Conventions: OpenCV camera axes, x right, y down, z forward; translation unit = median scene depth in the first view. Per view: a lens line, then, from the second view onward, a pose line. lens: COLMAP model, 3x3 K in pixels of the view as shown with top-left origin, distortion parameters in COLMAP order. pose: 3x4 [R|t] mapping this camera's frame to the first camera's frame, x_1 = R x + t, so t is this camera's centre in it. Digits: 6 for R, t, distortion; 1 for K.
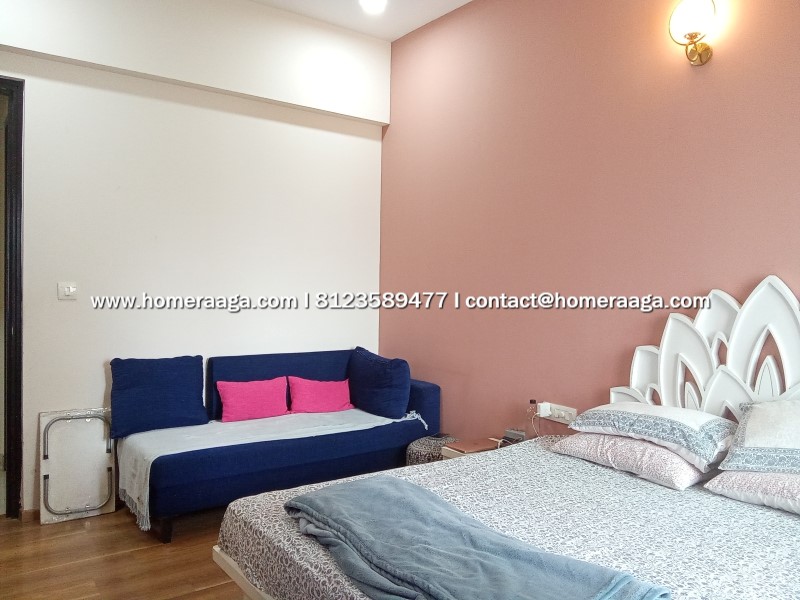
lens RADIAL K [[628.7, 0, 400.9], [0, 628.7, 302.3], [0, 0, 1]] dist [0.005622, -0.004444]
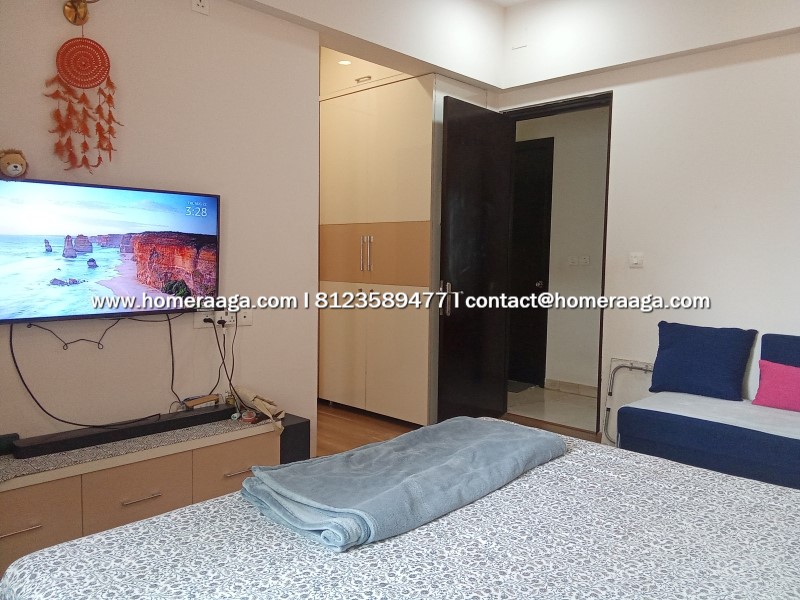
lens RADIAL K [[628.7, 0, 401.0], [0, 628.7, 297.1], [0, 0, 1]] dist [0.005622, -0.004444]
pose [[0.180929, 0.050670, -0.982190, 0.544646], [-0.032822, 0.998427, 0.045462, 0.012206], [0.982948, 0.024012, 0.182307, 0.349996]]
